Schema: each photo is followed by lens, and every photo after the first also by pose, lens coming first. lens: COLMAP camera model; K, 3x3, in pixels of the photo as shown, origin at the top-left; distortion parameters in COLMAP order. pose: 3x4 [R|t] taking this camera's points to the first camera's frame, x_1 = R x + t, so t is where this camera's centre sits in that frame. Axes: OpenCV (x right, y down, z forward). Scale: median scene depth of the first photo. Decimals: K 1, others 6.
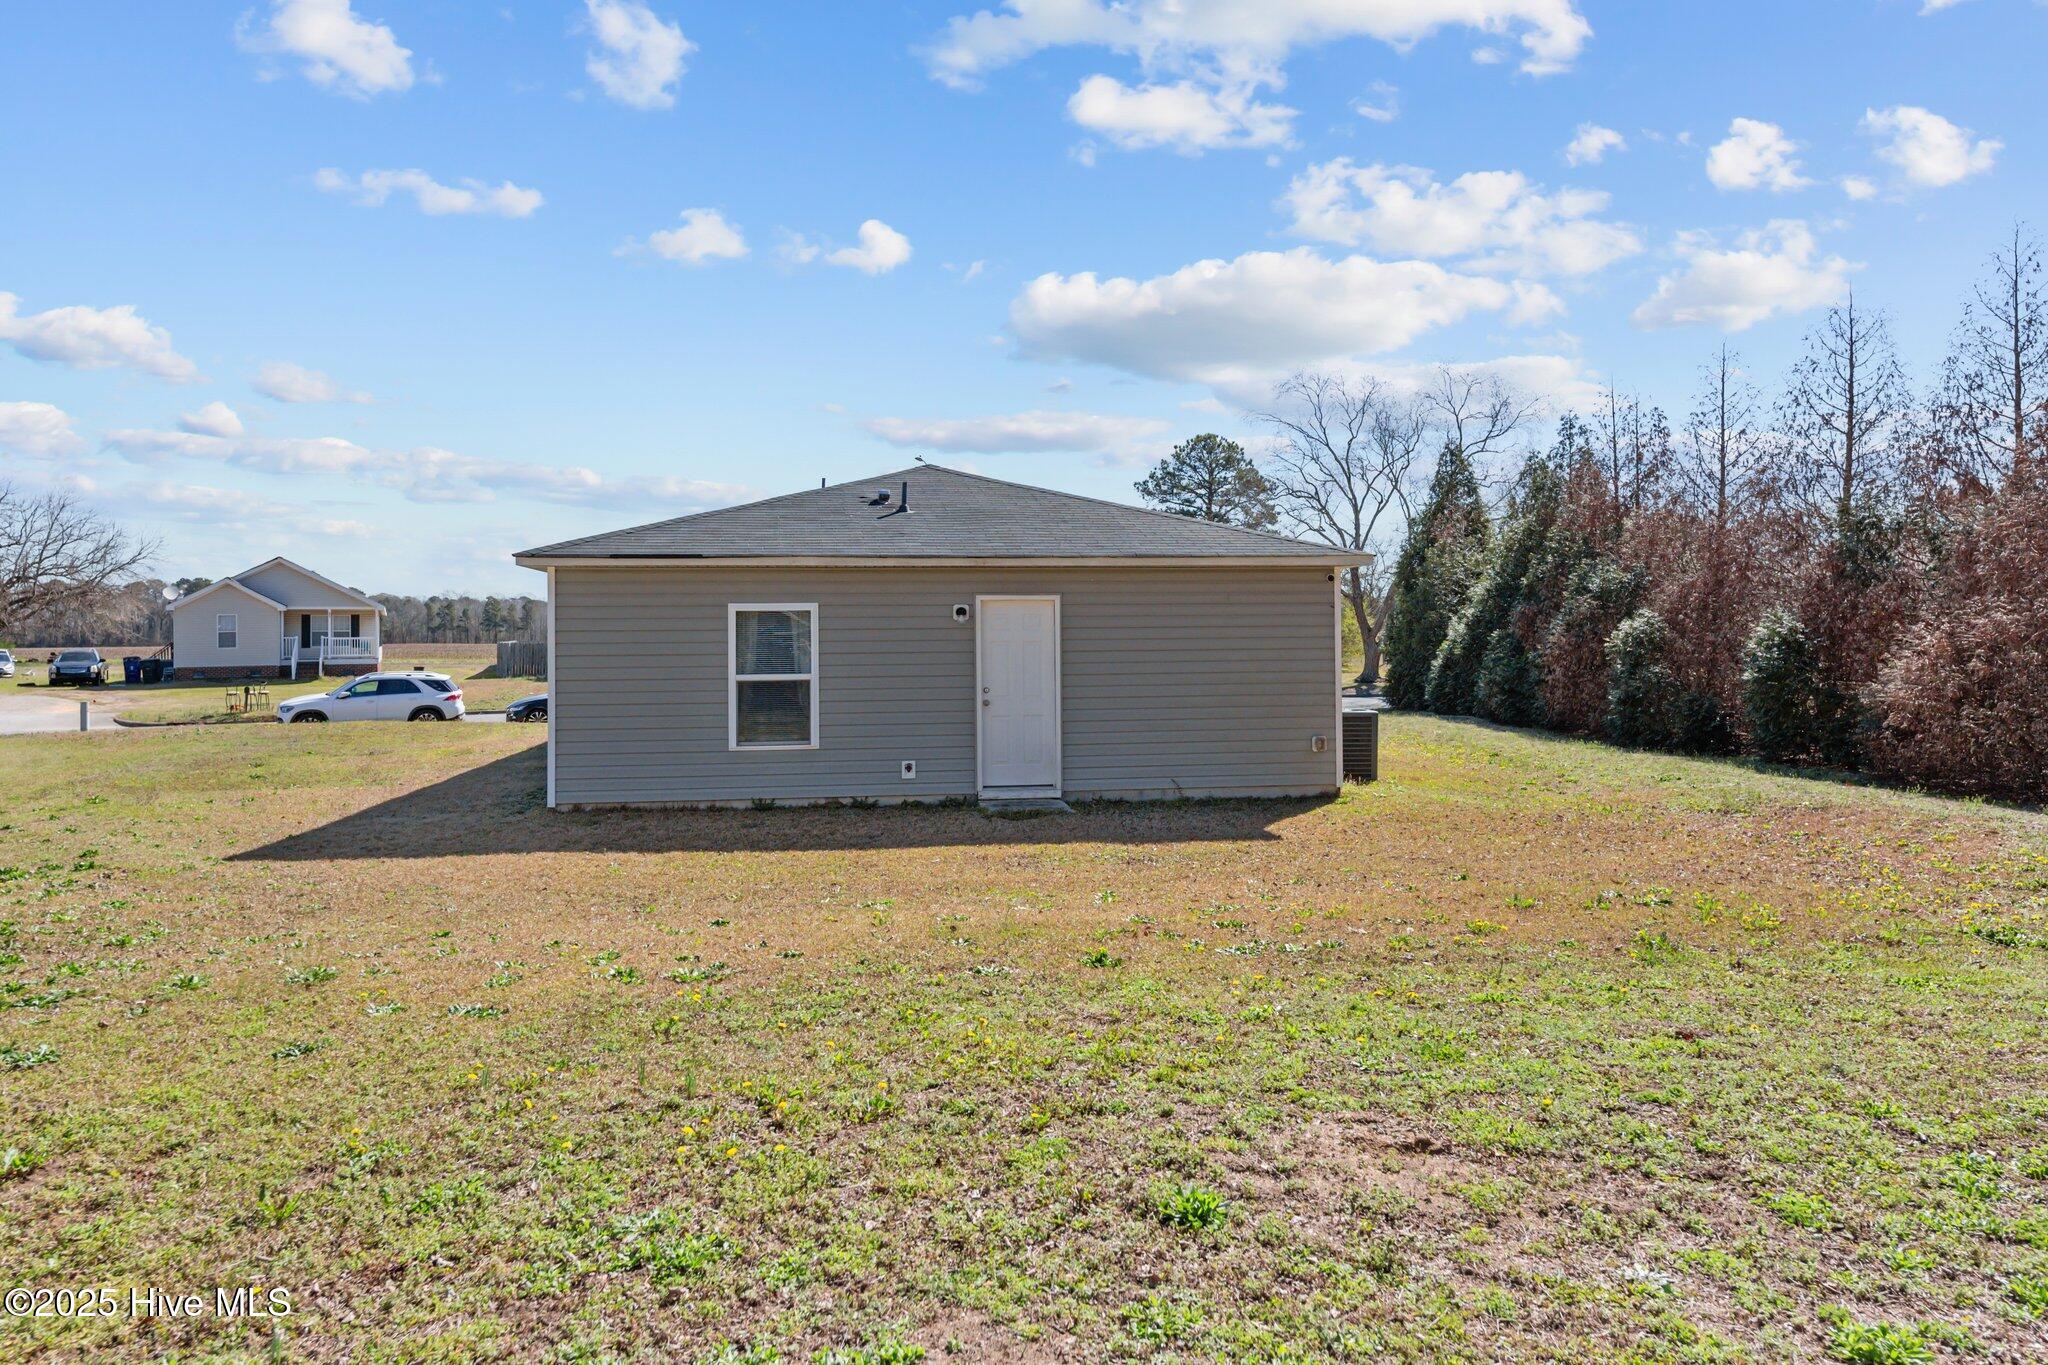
lens RADIAL K [[1371.8, 0, 1014.4], [0, 1371.8, 650.2], [0, 0, 1]] dist [-0.001015, -0.000055]
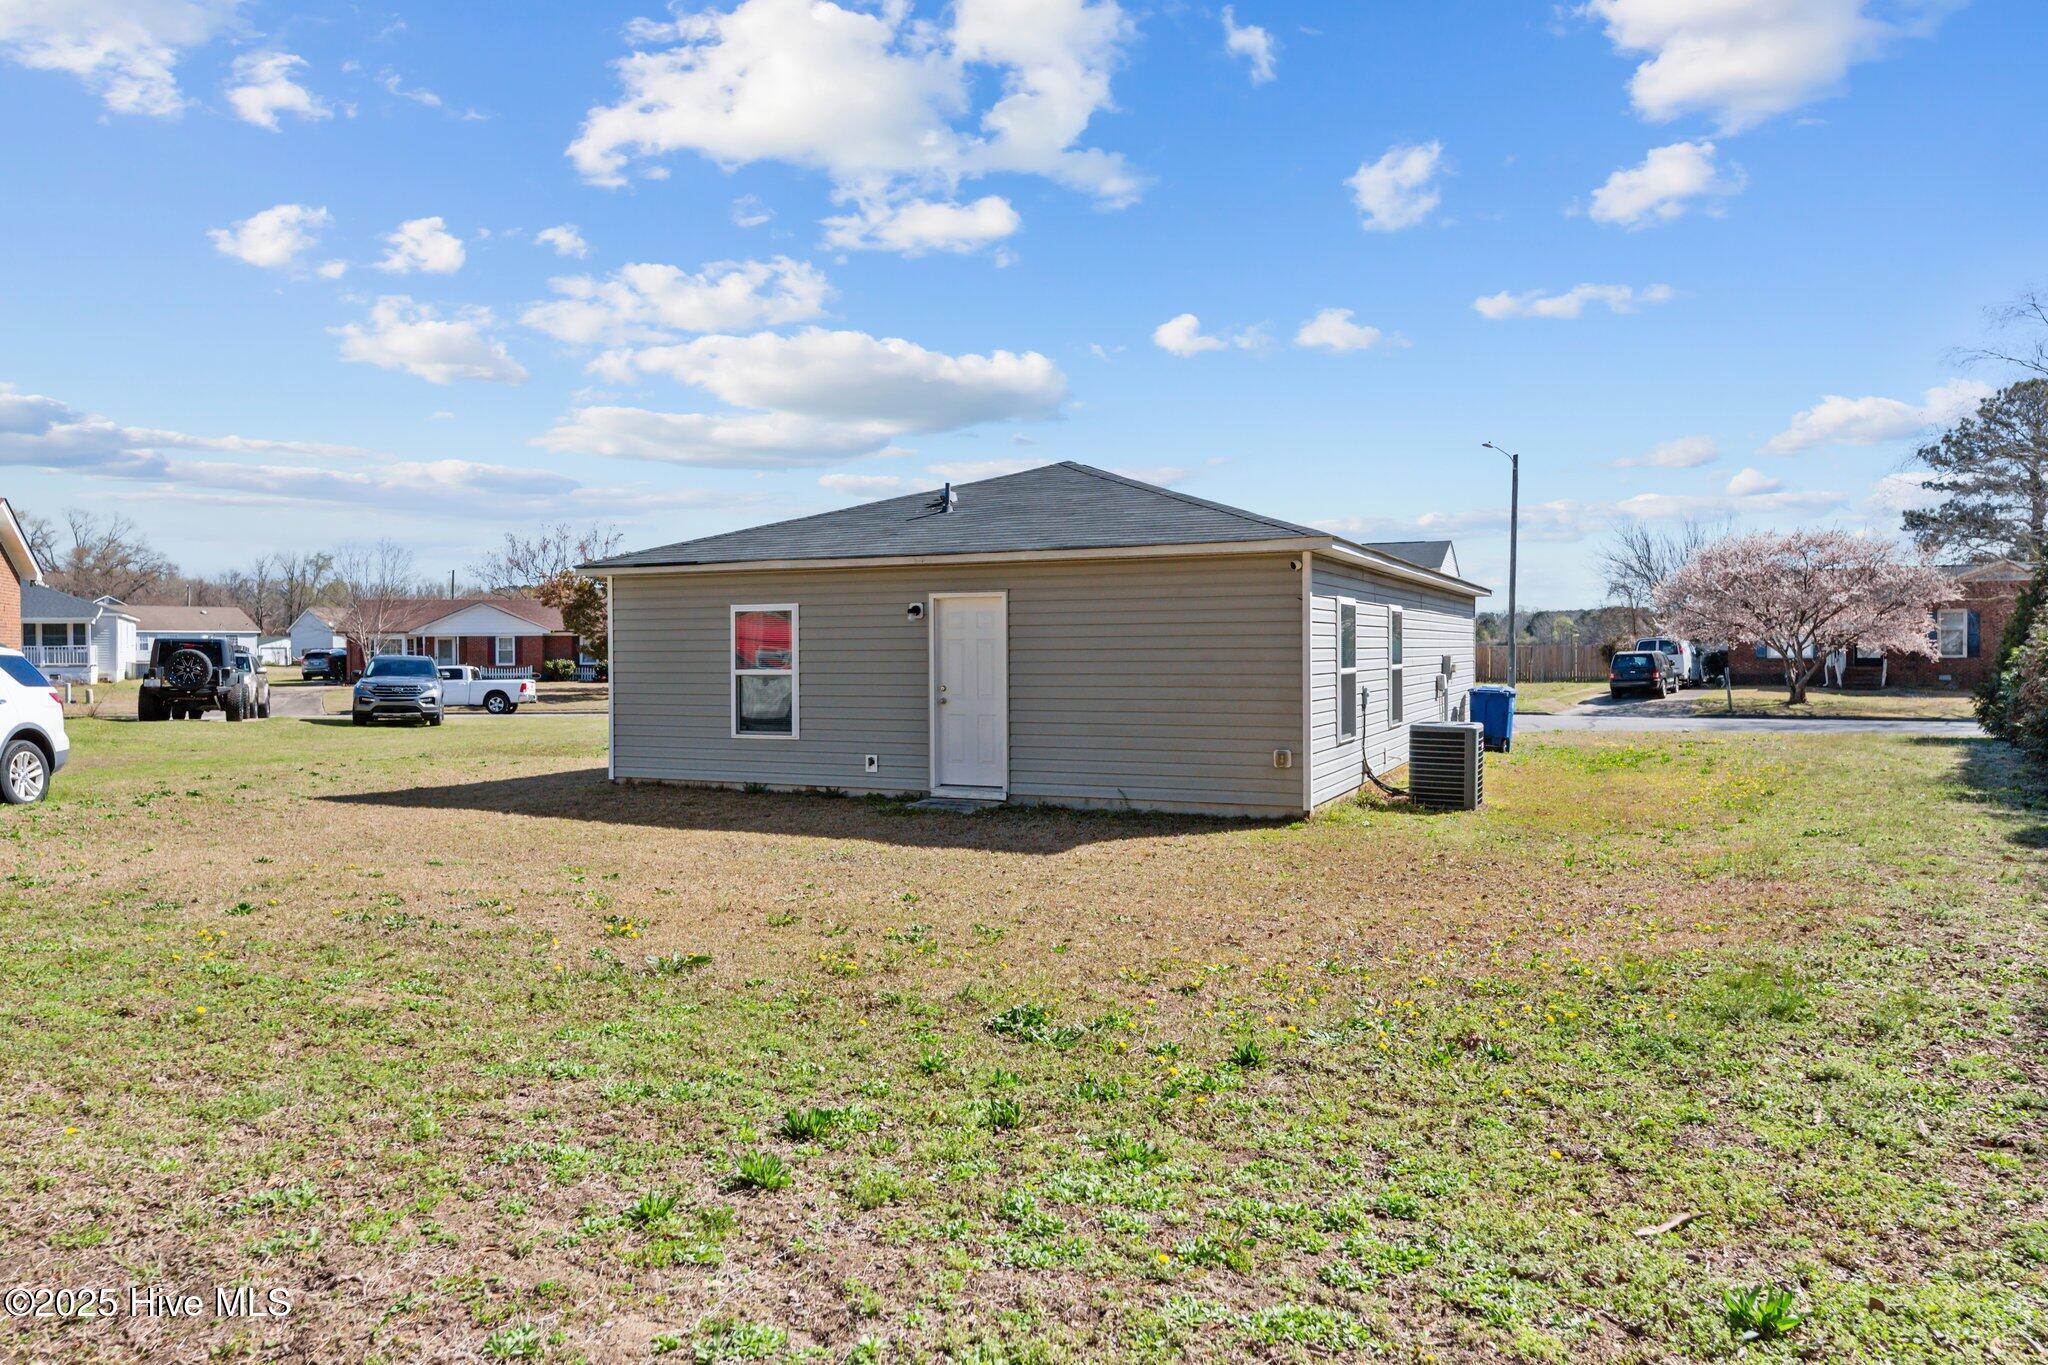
lens RADIAL K [[1371.8, 0, 1014.4], [0, 1371.8, 650.2], [0, 0, 1]] dist [-0.001015, -0.000055]
pose [[0.837916, 0.004518, -0.545780, 0.576031], [-0.005774, 0.999983, -0.000586, 0.001789], [0.545768, 0.003642, 0.837928, 0.193452]]
